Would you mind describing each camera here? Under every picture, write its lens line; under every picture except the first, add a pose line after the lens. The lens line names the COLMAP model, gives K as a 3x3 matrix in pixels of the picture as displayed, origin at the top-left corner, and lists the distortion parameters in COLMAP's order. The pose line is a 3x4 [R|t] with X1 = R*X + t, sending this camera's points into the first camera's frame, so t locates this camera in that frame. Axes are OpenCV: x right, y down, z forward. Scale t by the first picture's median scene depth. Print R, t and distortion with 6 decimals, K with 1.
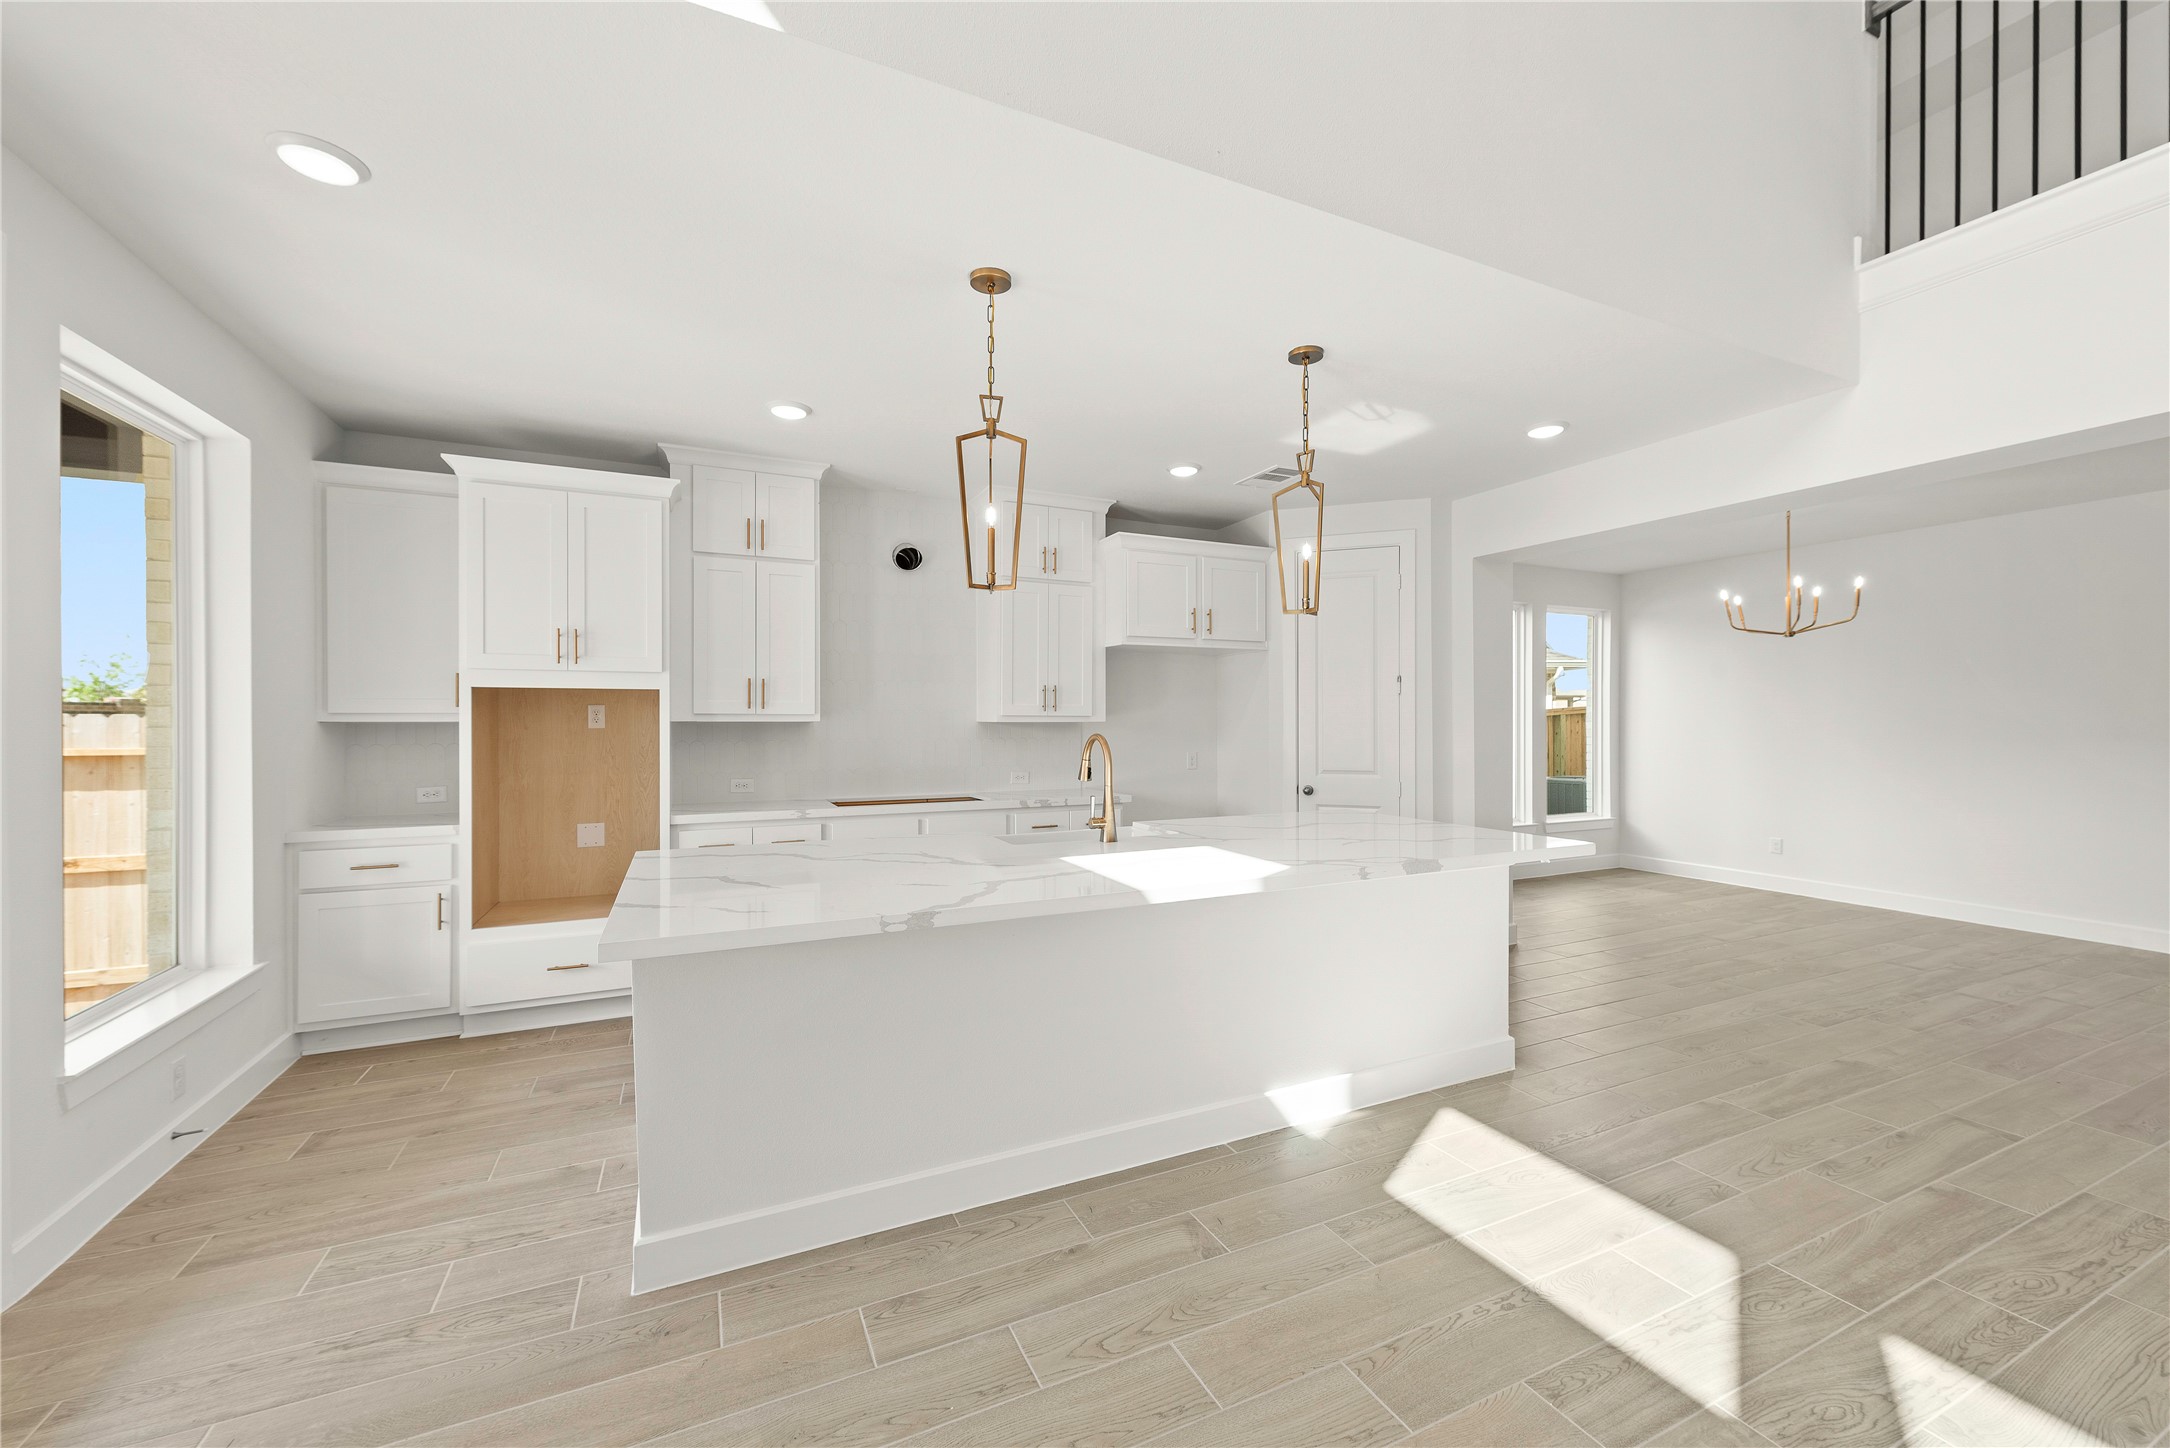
lens RADIAL K [[849.8, 0, 1087.6], [0, 849.8, 721.4], [0, 0, 1]] dist [0.005295, -0.000600]
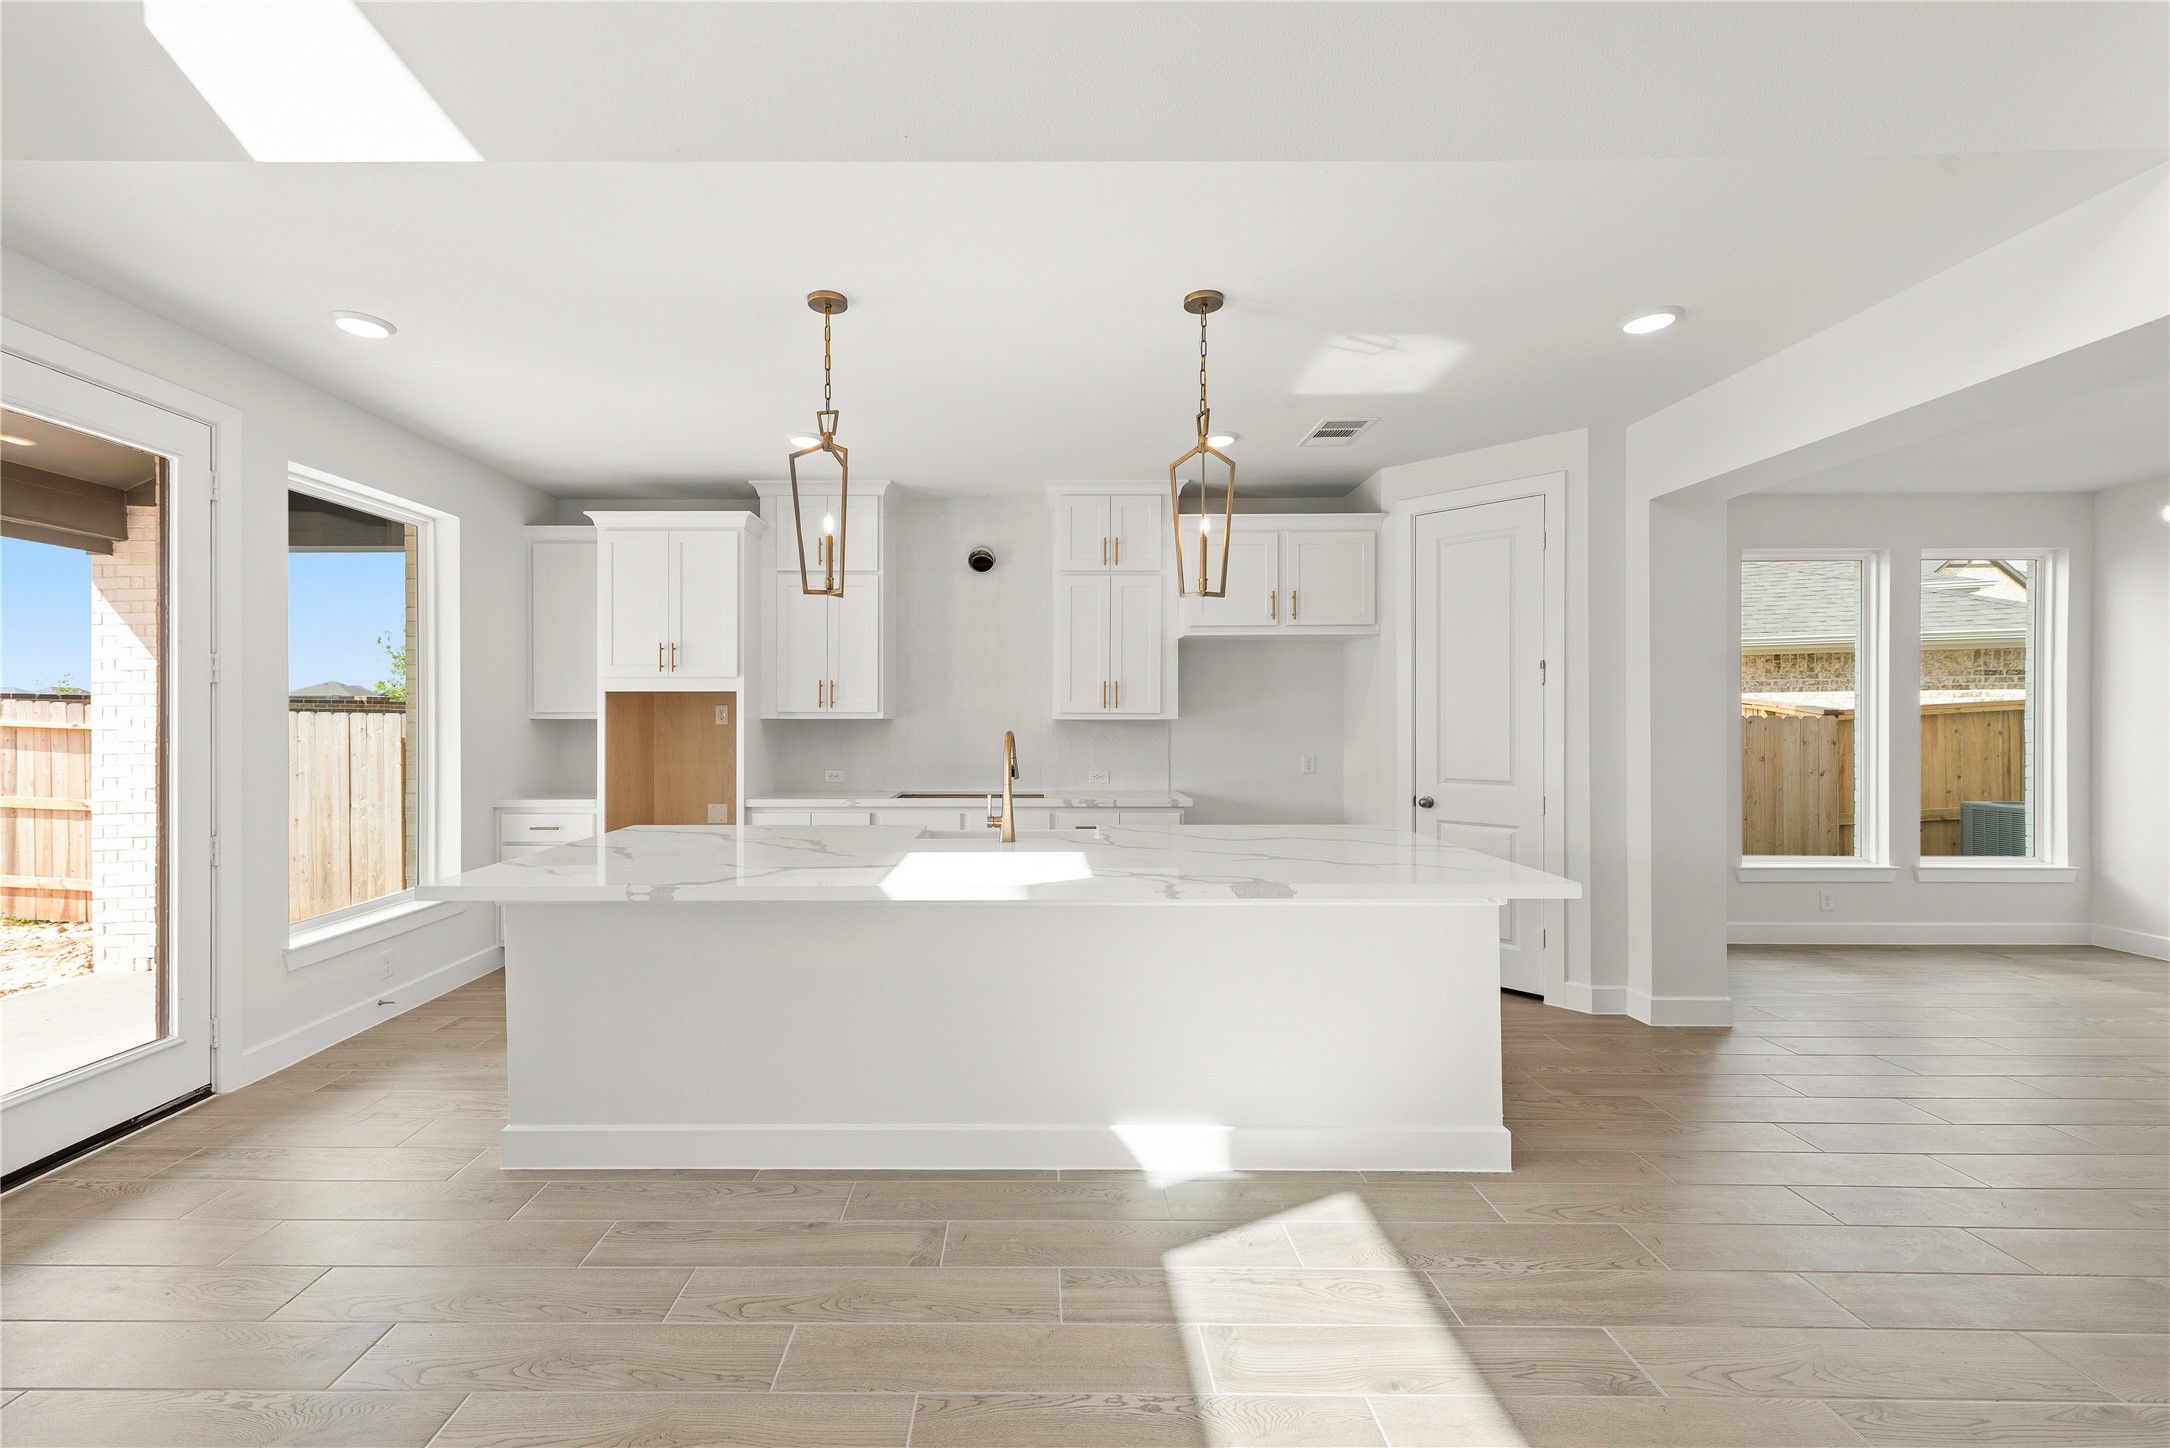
lens RADIAL K [[900.1, 0, 1079.5], [0, 900.1, 715.8], [0, 0, 1]] dist [0.008941, -0.000400]
pose [[0.899583, -0.001860, -0.436746, 0.494741], [-0.000017, 0.999991, -0.004294, 0.001551], [0.436750, 0.003870, 0.899575, 0.094632]]
